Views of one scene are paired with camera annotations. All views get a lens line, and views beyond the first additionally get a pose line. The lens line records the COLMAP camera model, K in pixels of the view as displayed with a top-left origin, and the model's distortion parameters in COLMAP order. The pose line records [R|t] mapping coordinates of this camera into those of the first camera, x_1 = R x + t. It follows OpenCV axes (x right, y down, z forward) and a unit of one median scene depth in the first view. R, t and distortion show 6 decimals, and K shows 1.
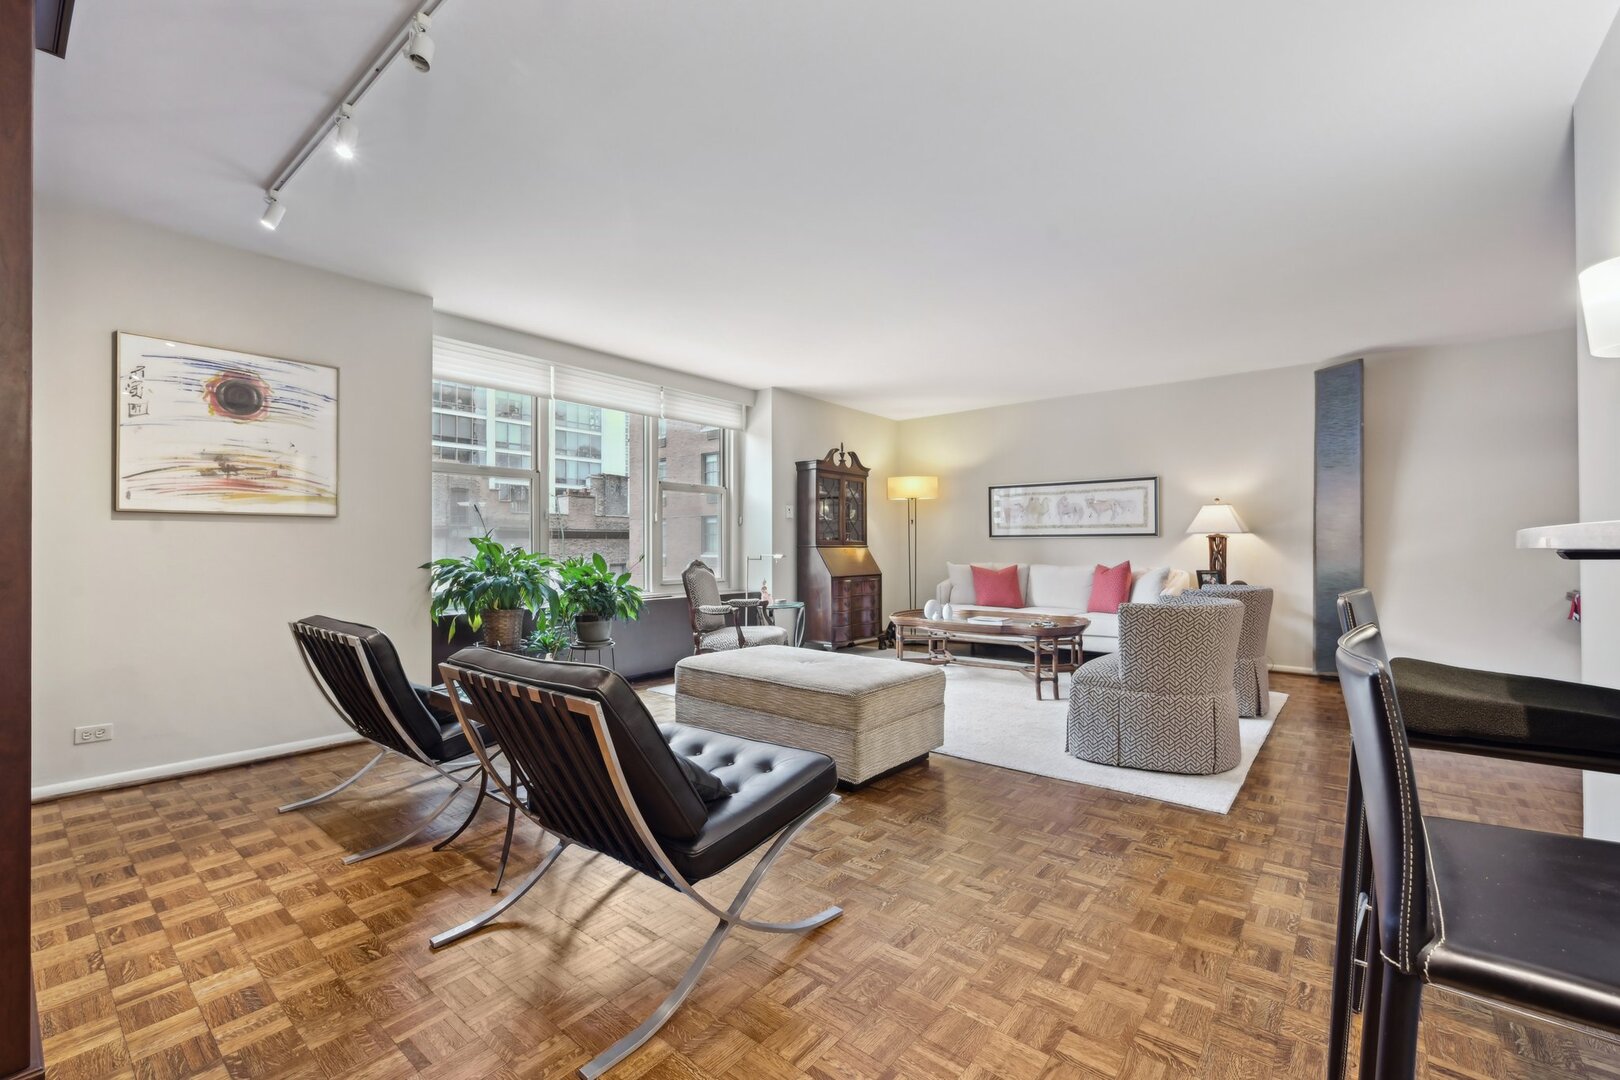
lens RADIAL K [[677.3, 0, 810.0], [0, 677.3, 540.0], [0, 0, 1]] dist [-0.000402, 0.000028]
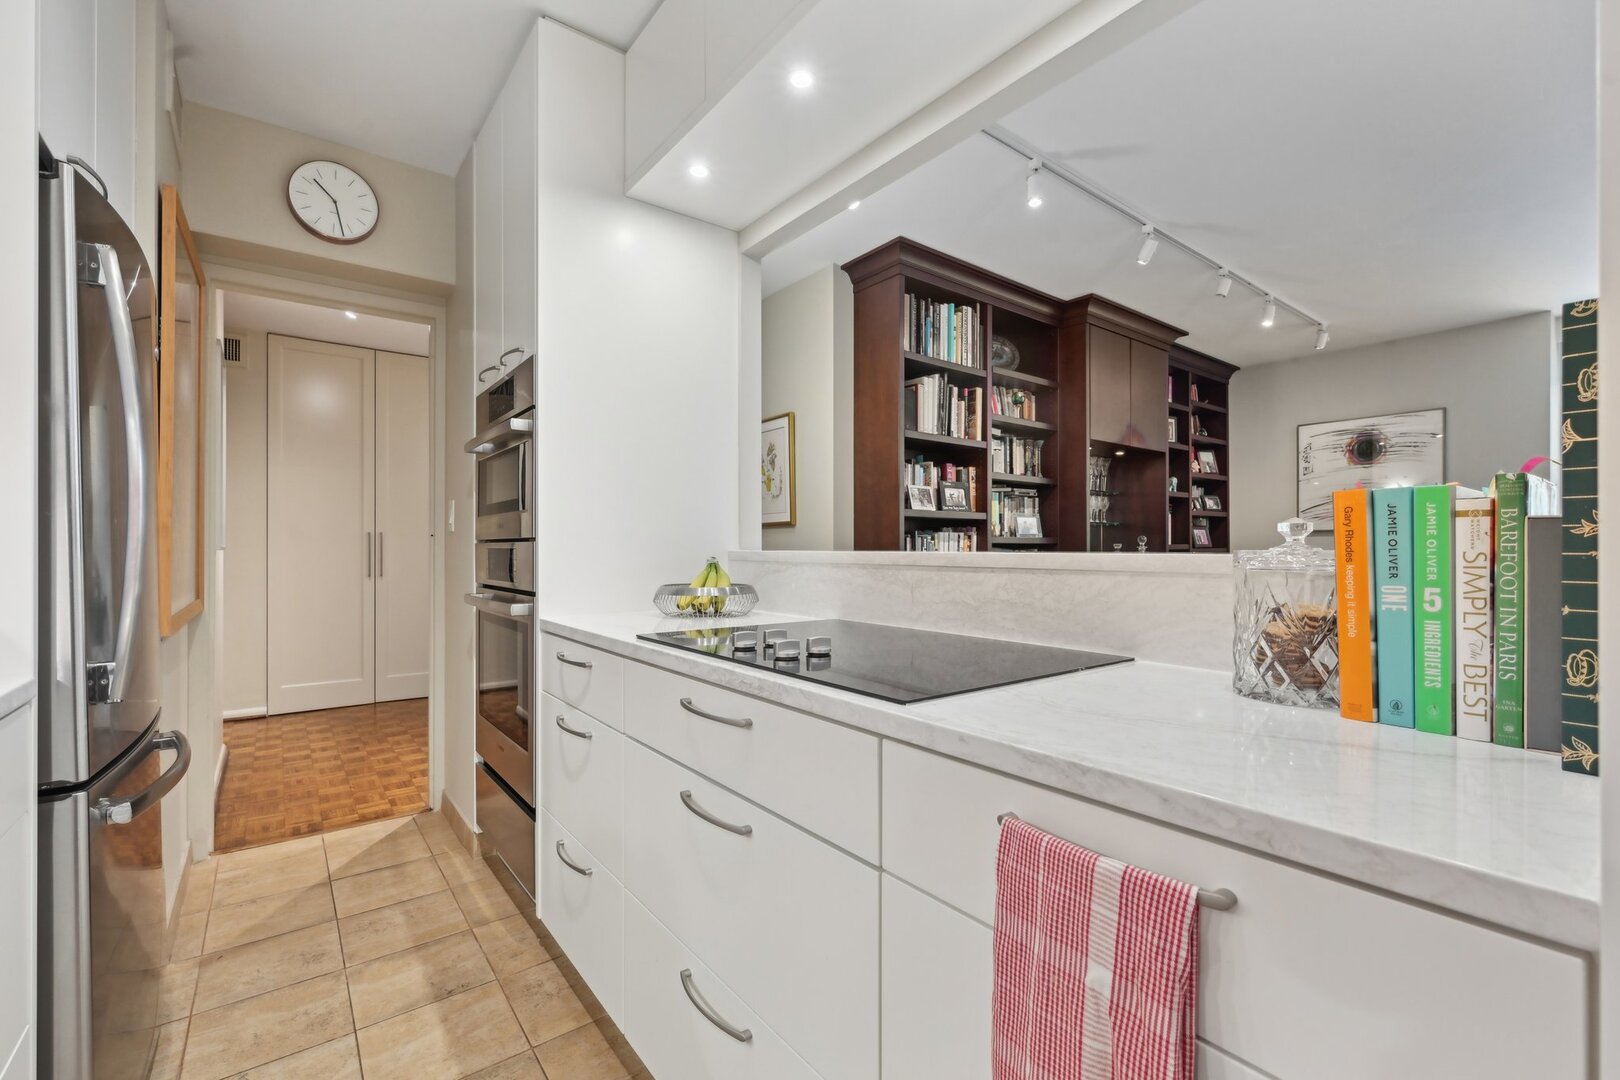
lens RADIAL K [[677.3, 0, 810.0], [0, 677.3, 540.0], [0, 0, 1]] dist [0.000331, 0.000053]
pose [[-0.242698, -0.005688, -0.970085, 0.817774], [0.009340, 0.999923, -0.008199, -0.016538], [0.970057, -0.011050, -0.242626, 0.190535]]
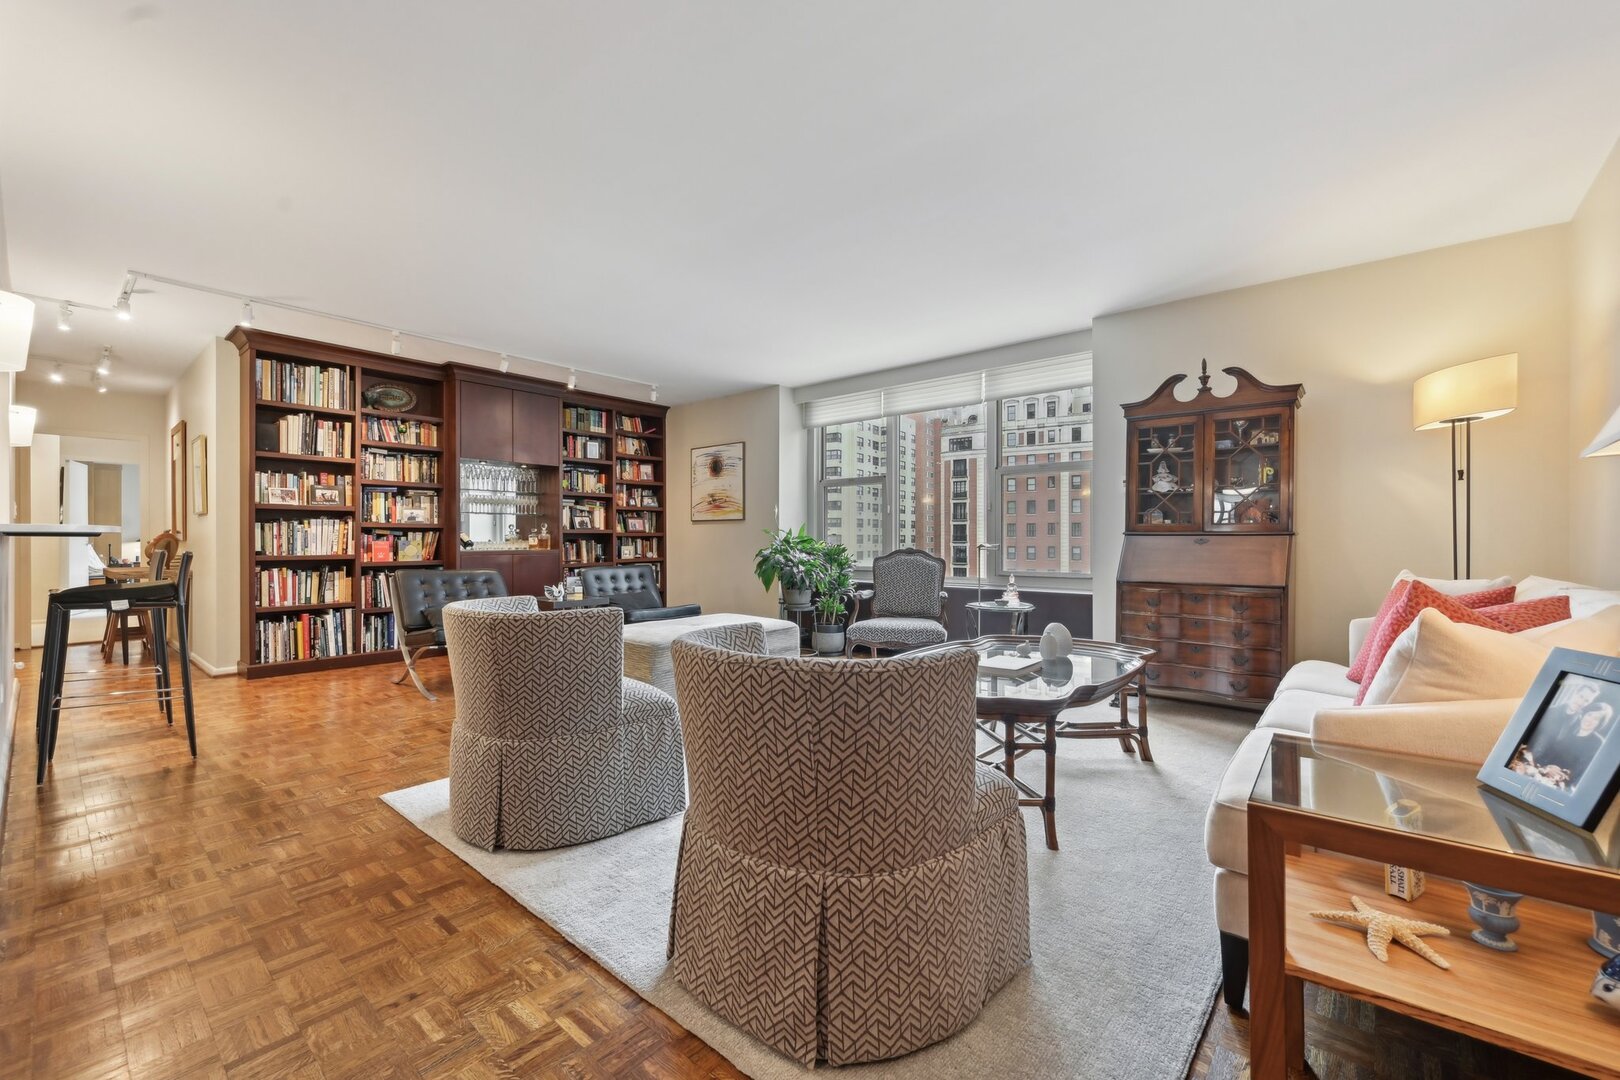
lens RADIAL K [[659.7, 0, 810.0], [0, 659.7, 540.0], [0, 0, 1]] dist [-0.001326, -0.000087]
pose [[-0.027654, 0.006595, -0.999596, 1.241108], [0.009987, 0.999930, 0.006321, 0.014327], [0.999568, -0.009808, -0.027718, 1.315189]]
